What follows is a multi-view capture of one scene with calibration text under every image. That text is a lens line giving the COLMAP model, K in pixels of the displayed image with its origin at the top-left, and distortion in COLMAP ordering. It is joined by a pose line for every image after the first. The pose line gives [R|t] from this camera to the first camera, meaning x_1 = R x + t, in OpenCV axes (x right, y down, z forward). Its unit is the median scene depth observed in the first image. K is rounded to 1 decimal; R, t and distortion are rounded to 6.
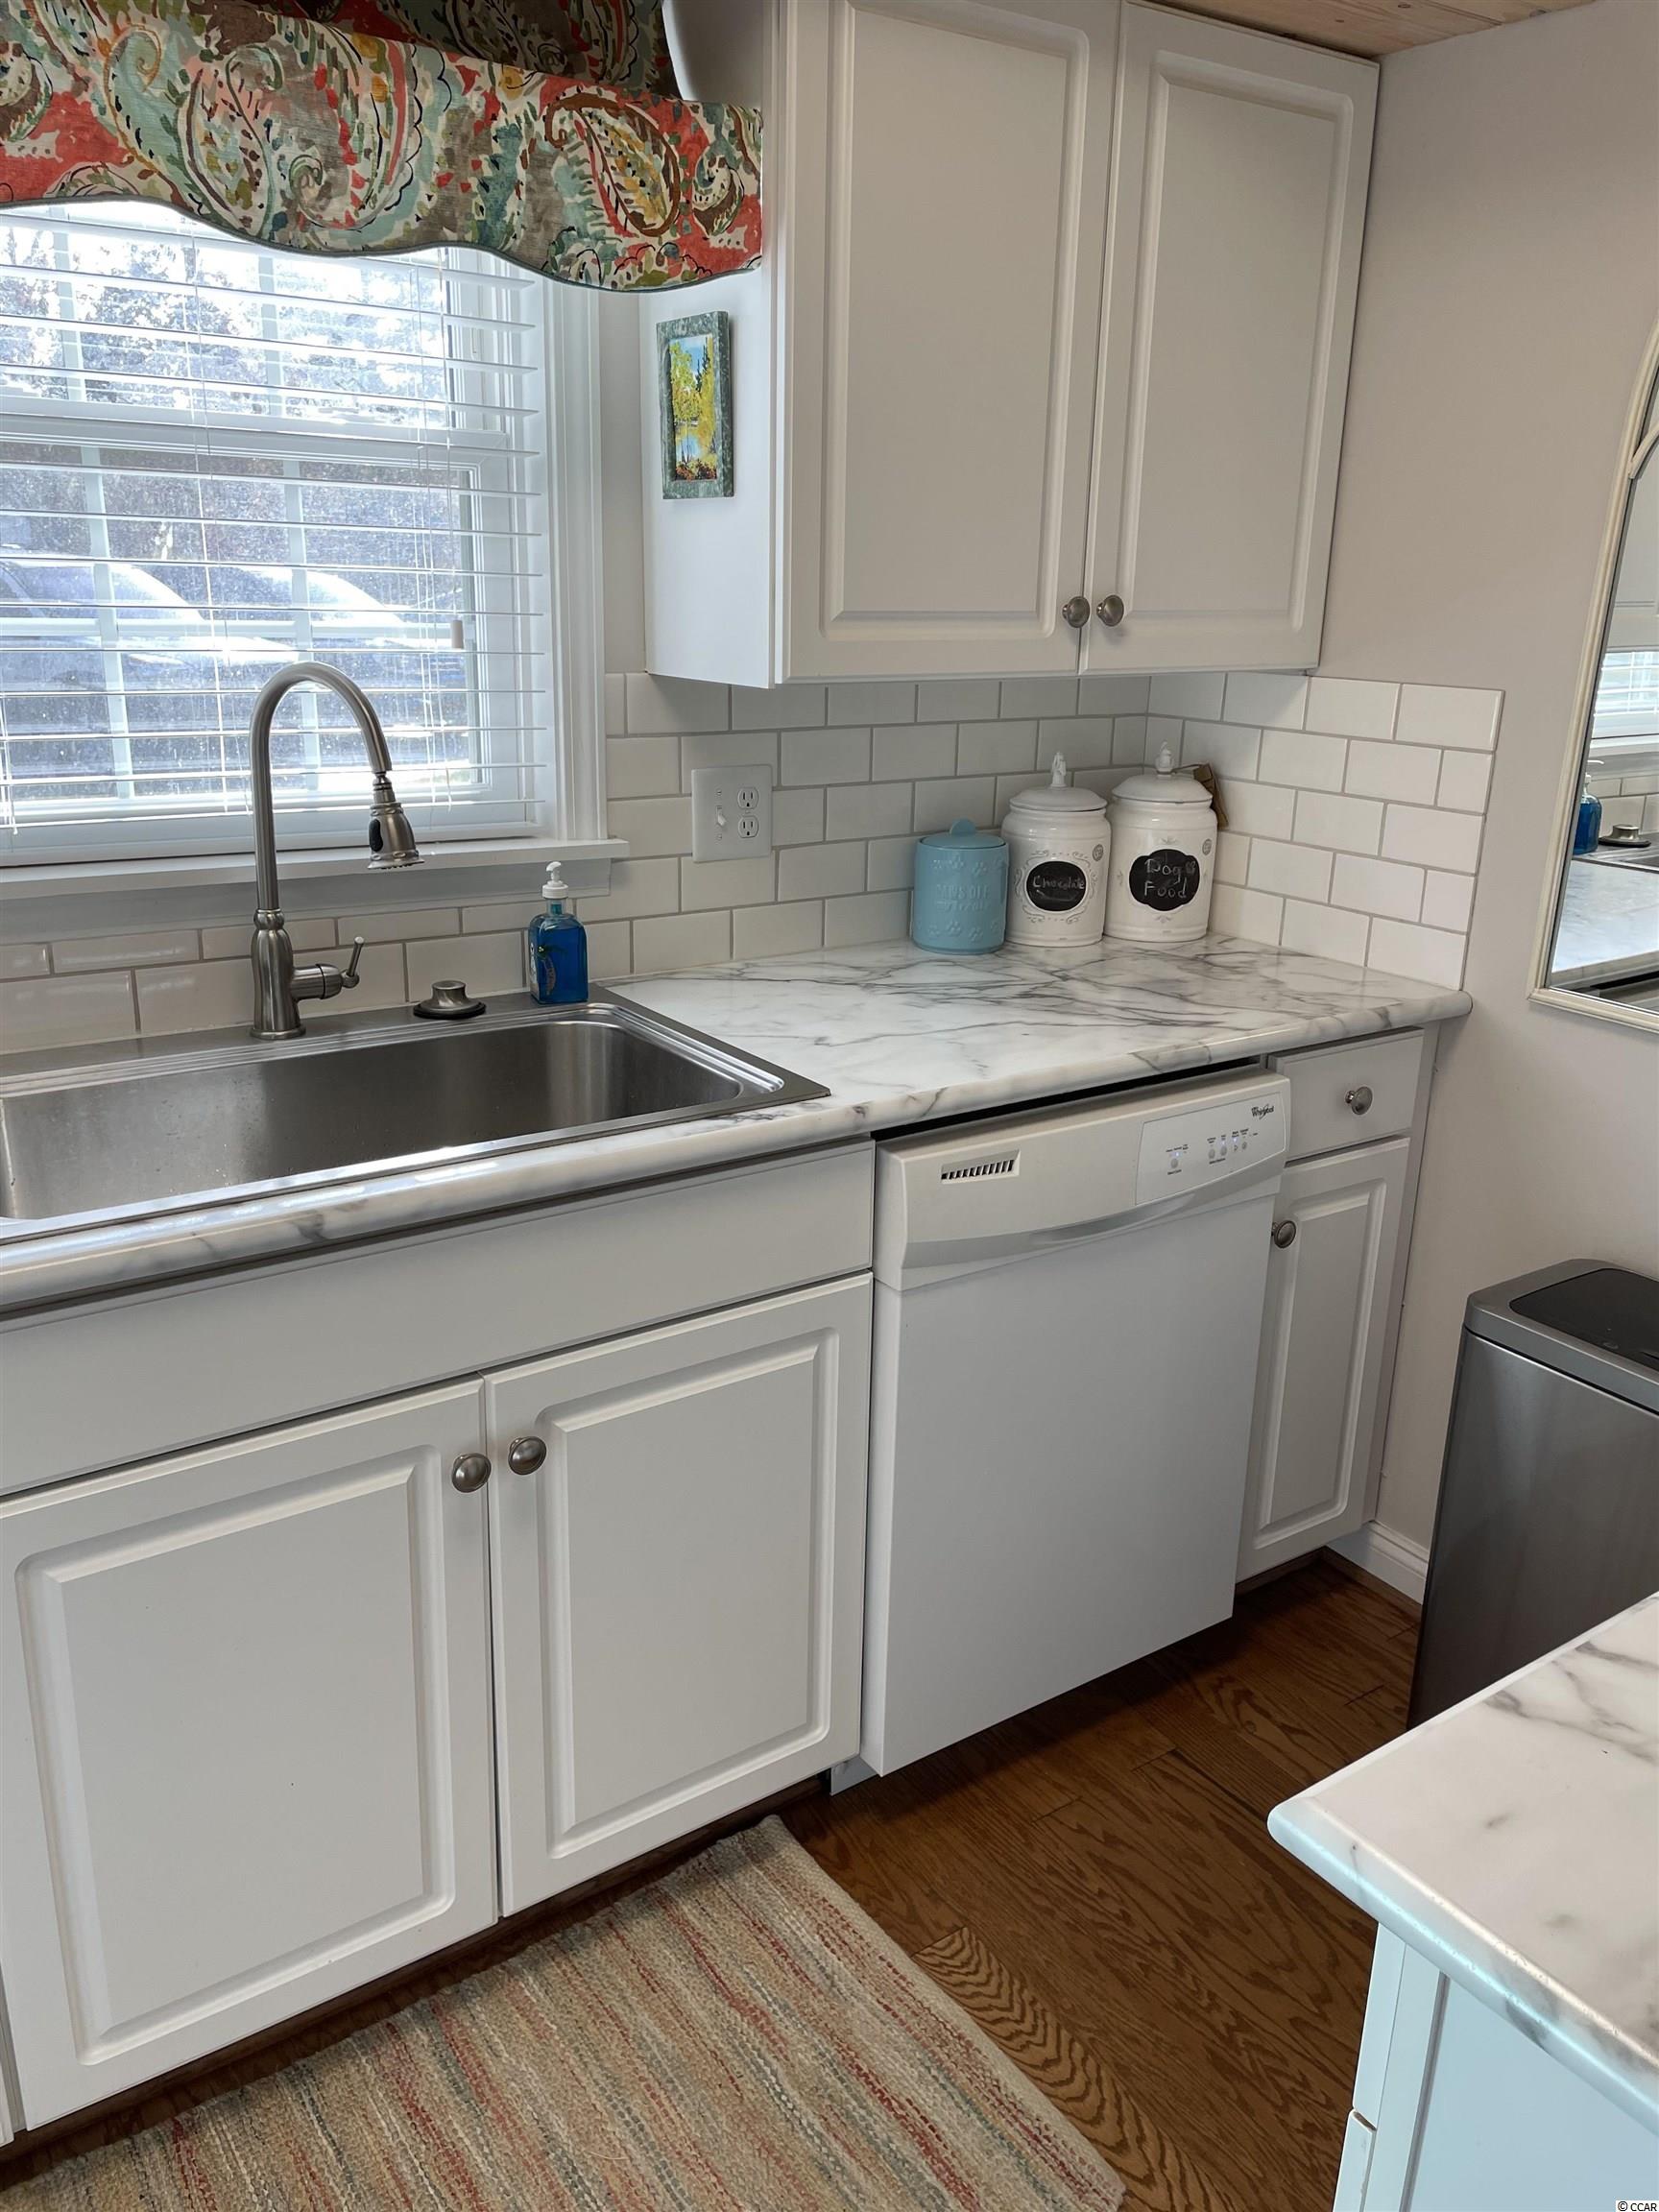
lens RADIAL K [[1666.6, 0, 825.4], [0, 1666.6, 1088.7], [0, 0, 1]] dist [0.087514, -0.111756]
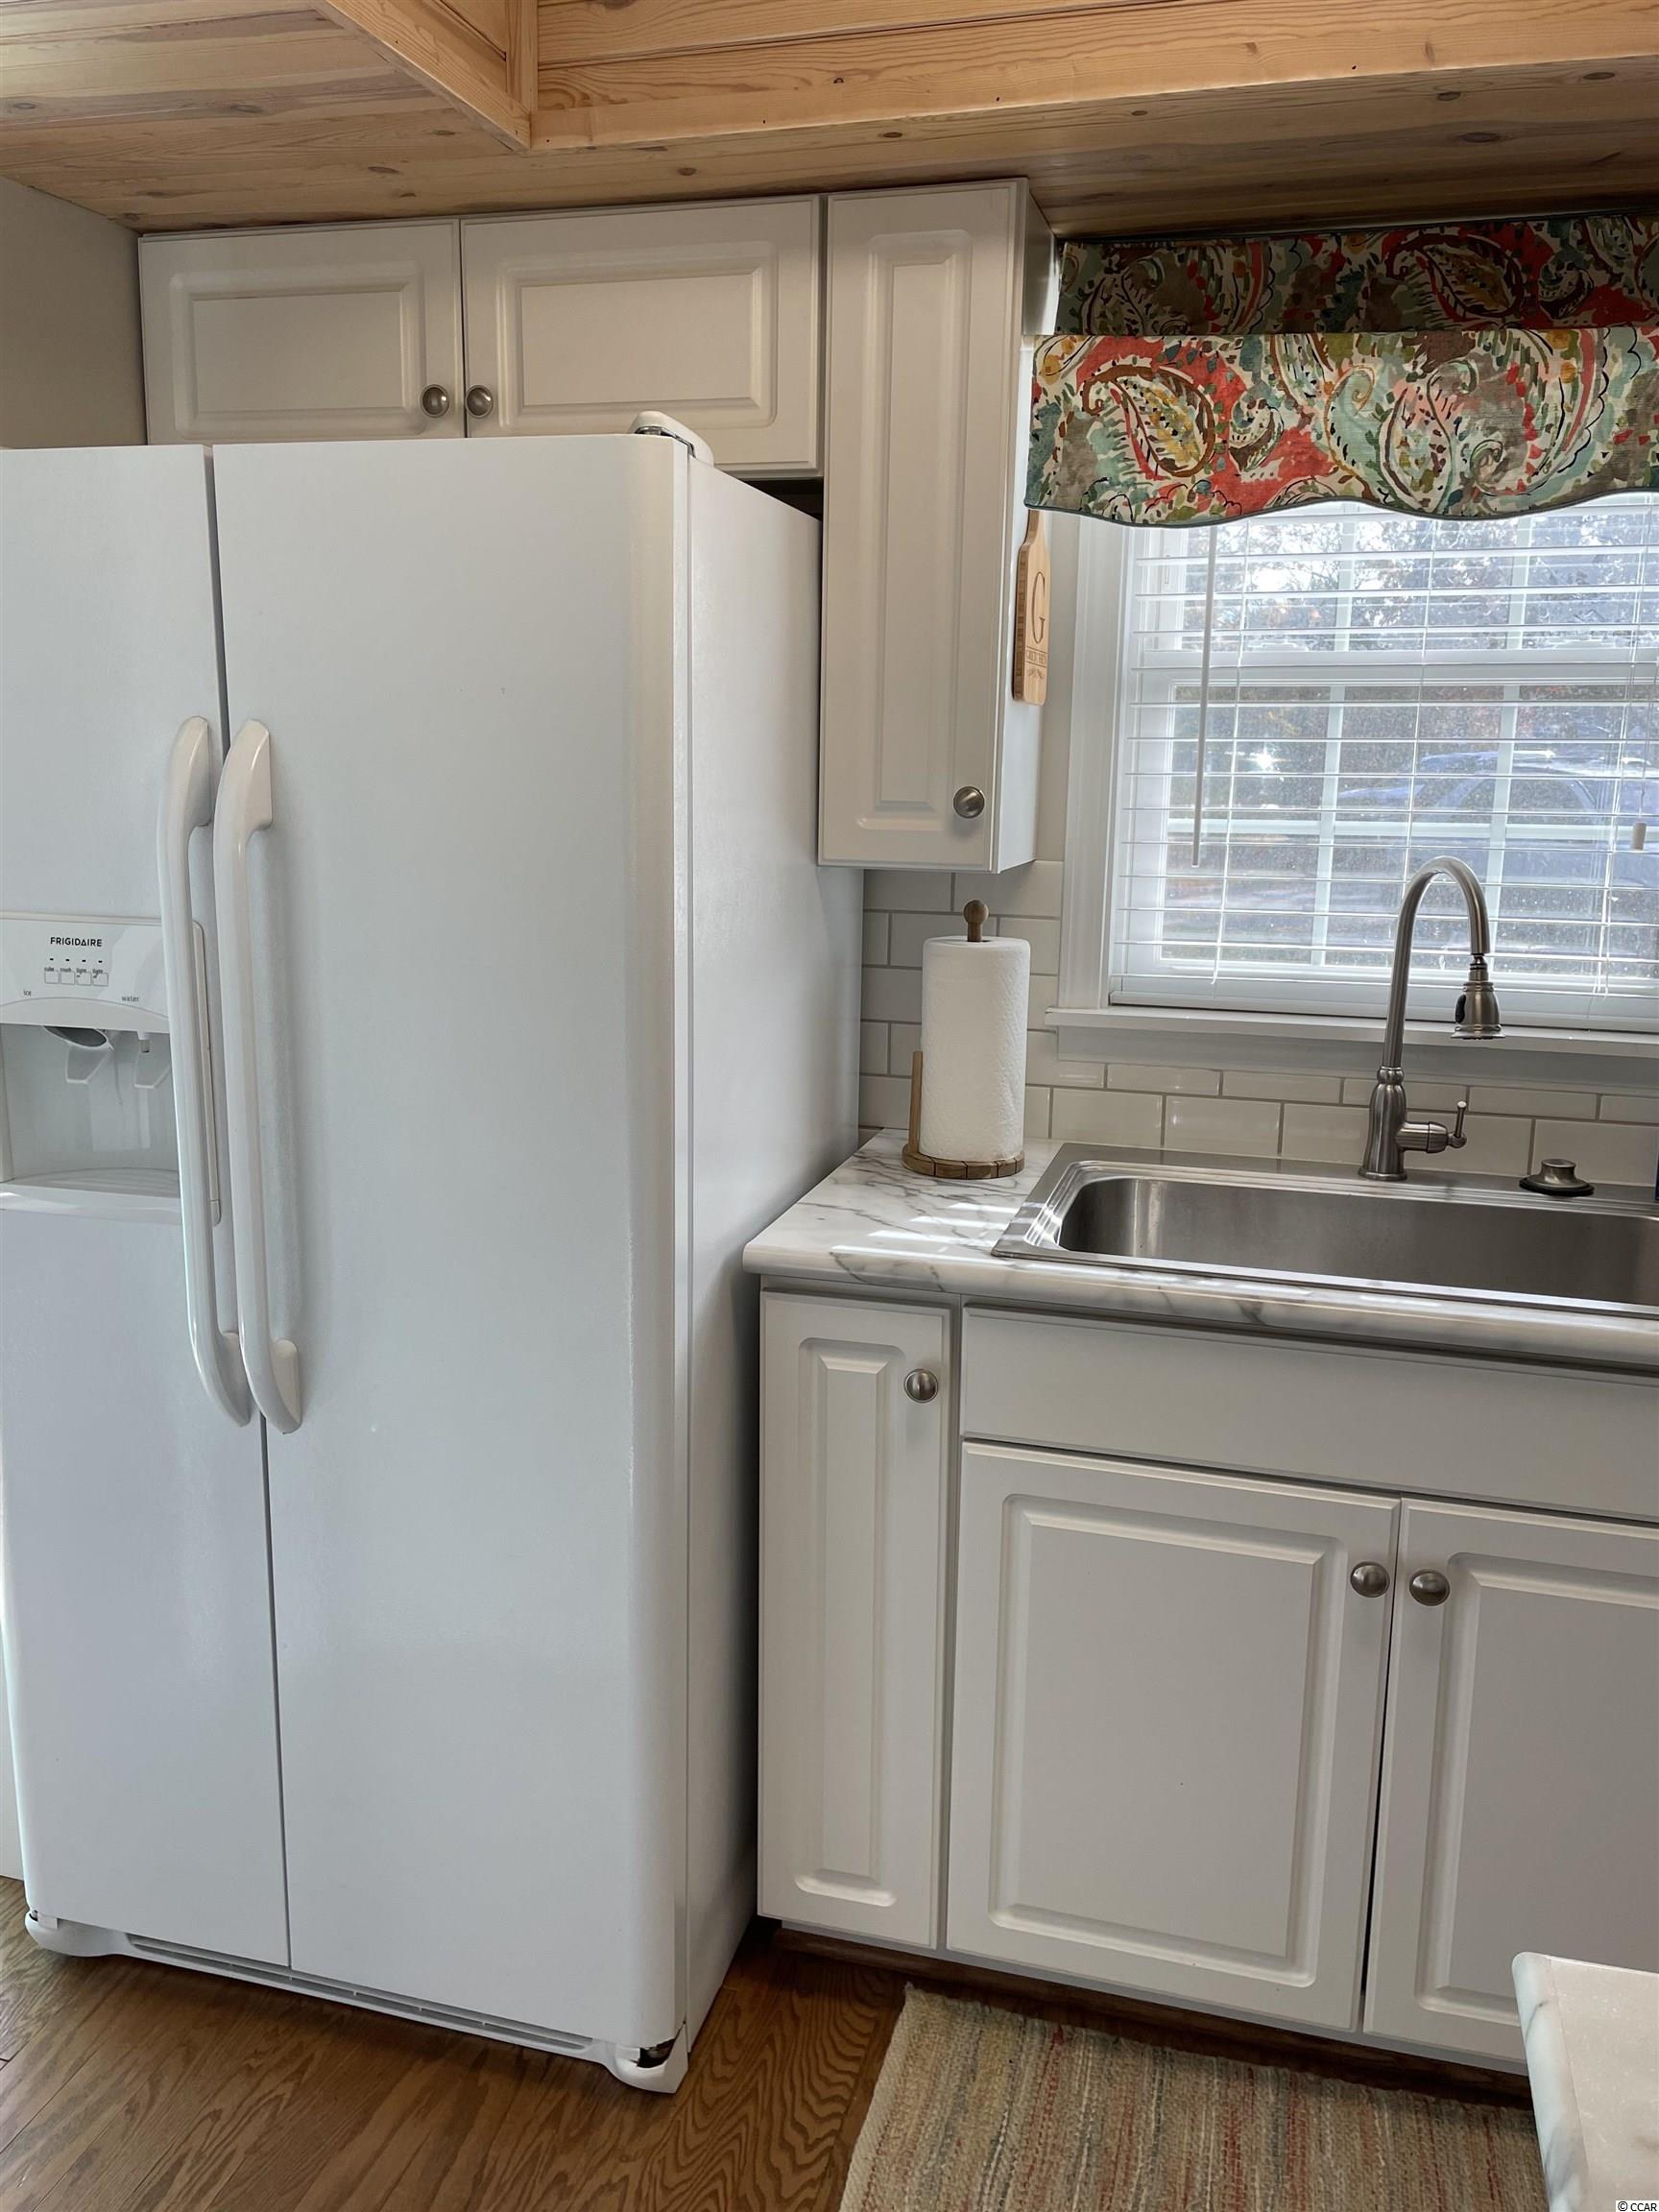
lens RADIAL K [[1666.6, 0, 833.7], [0, 1666.6, 1089.7], [0, 0, 1]] dist [0.087514, -0.111756]
pose [[0.639916, 0.133311, -0.756793, 0.315901], [-0.221679, 0.974993, -0.015697, 0.011357], [0.735775, 0.177810, 0.653466, -0.027277]]
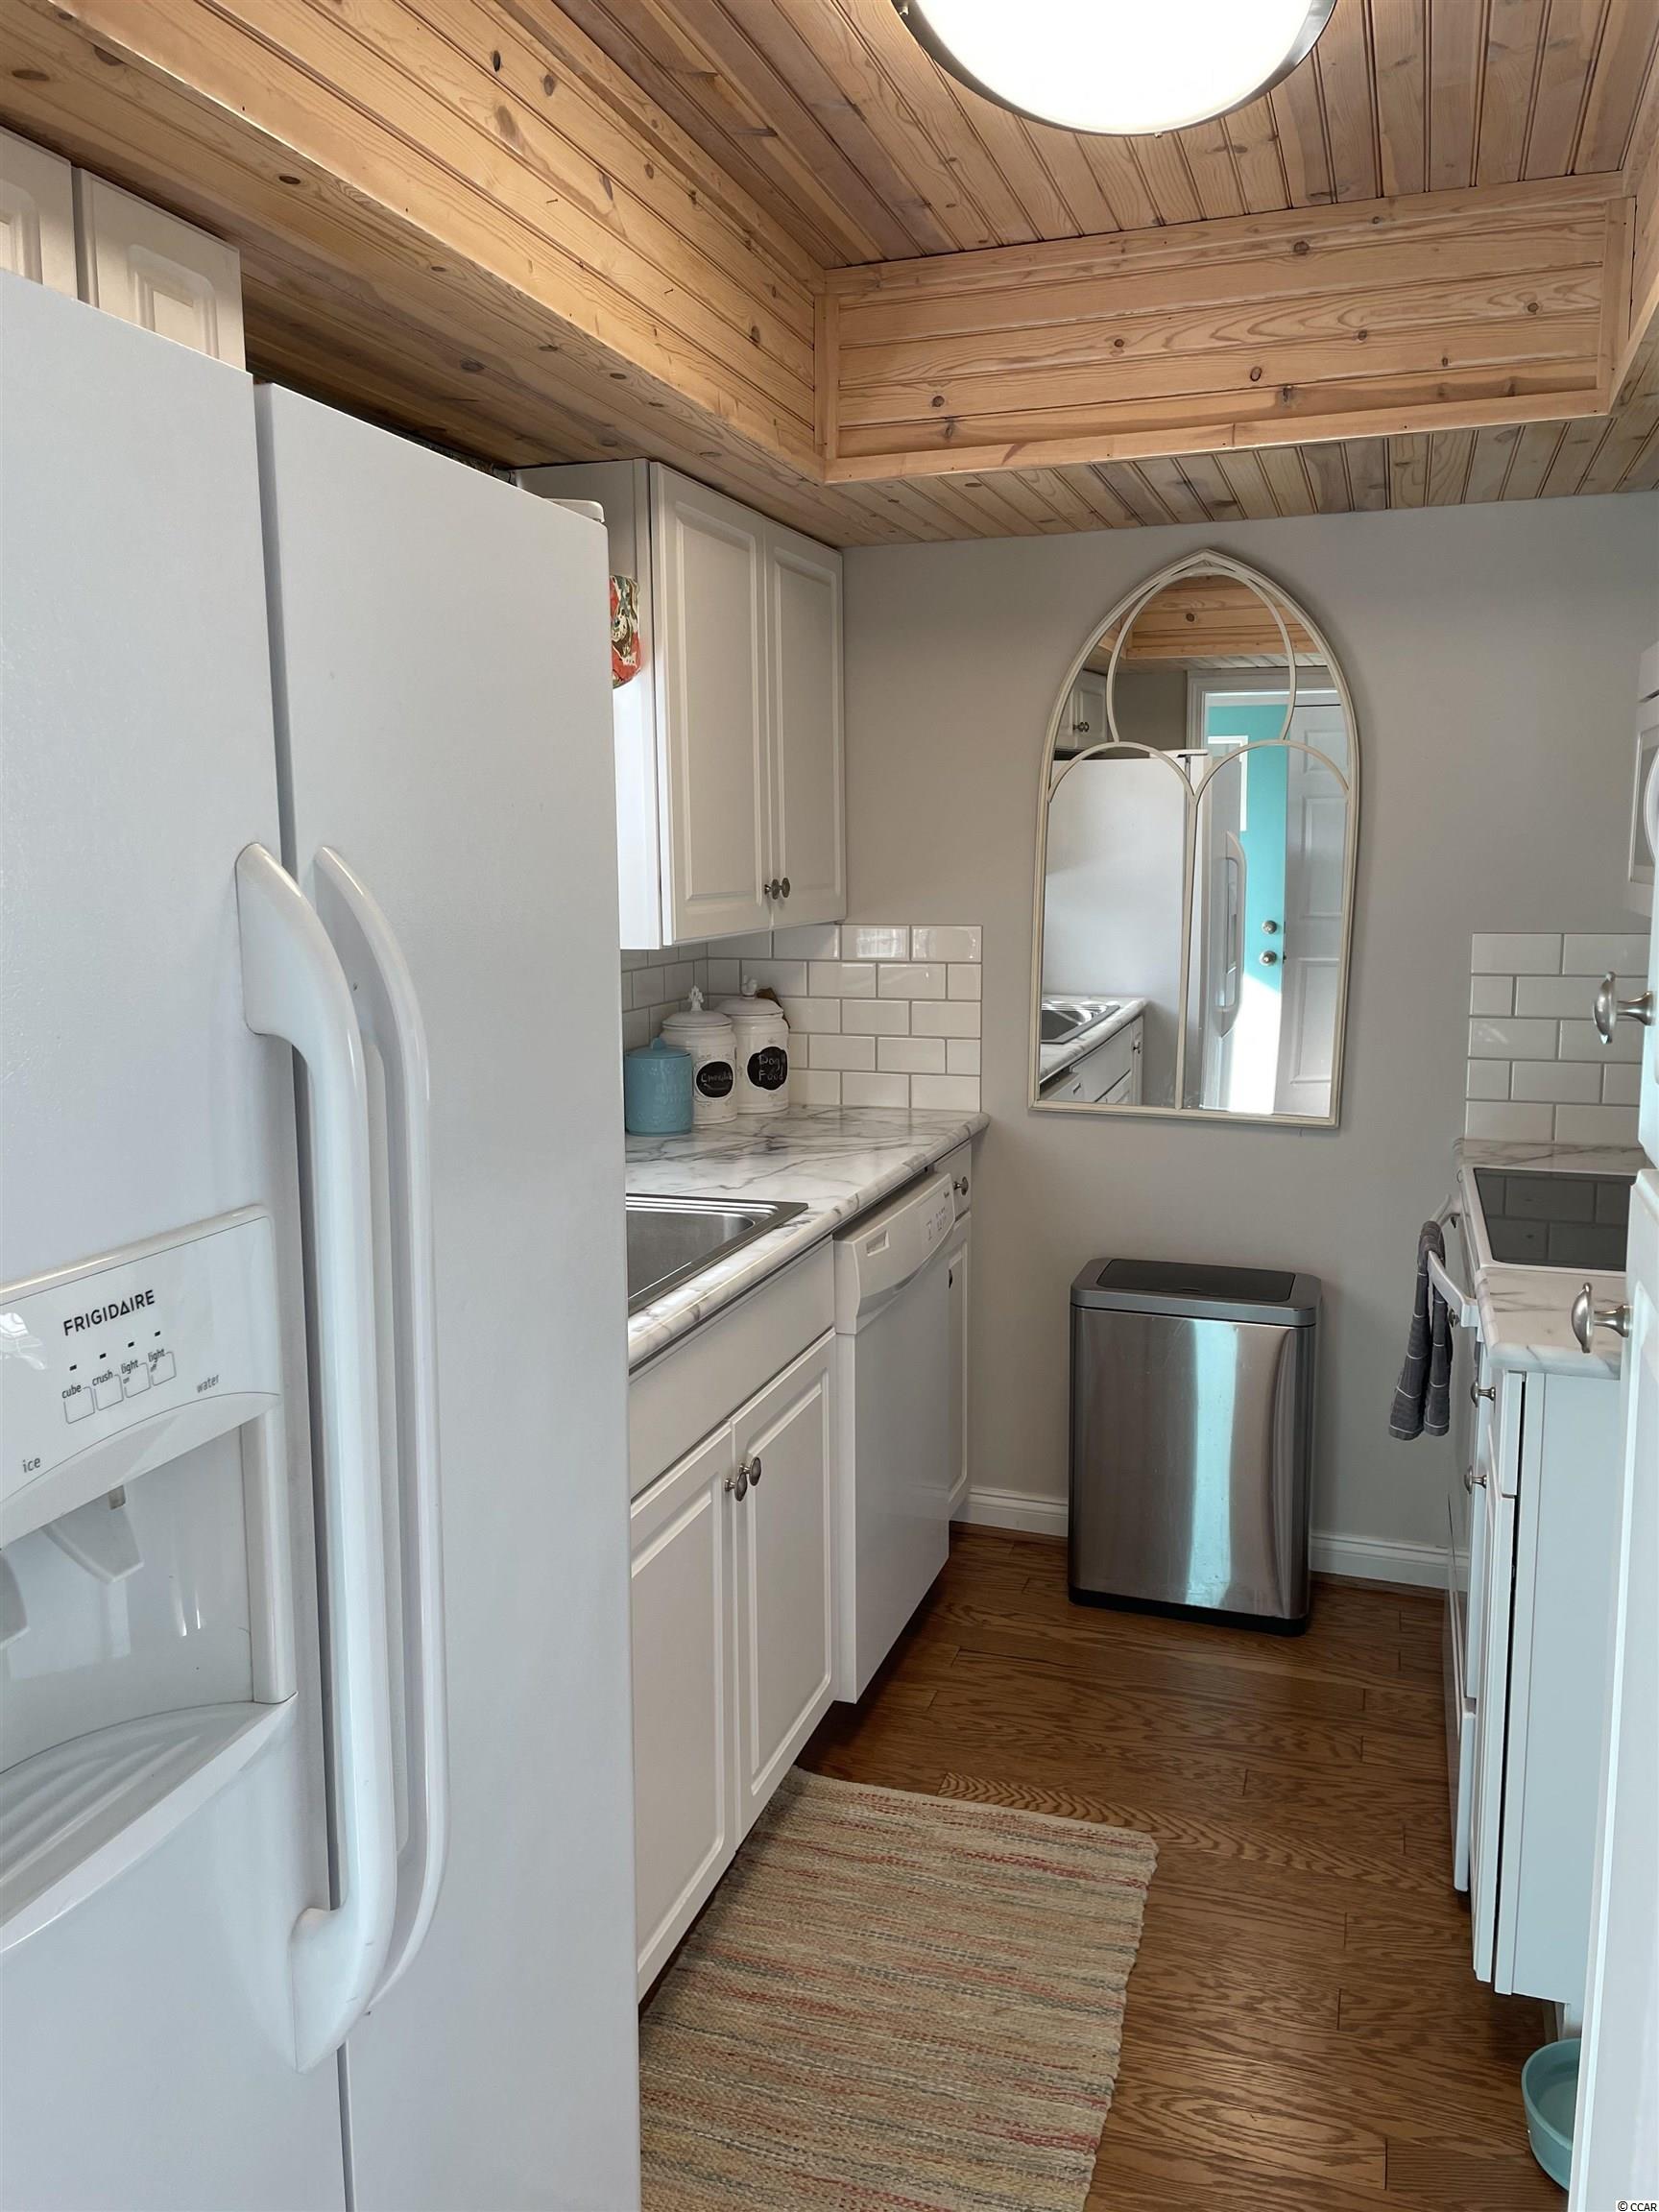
lens RADIAL K [[1666.6, 0, 827.1], [0, 1666.6, 1086.9], [0, 0, 1]] dist [0.087514, -0.111756]
pose [[0.801023, -0.114303, 0.587620, -0.848662], [0.201632, 0.975761, -0.085054, 0.028957], [-0.563655, 0.186614, 0.804654, -0.226912]]
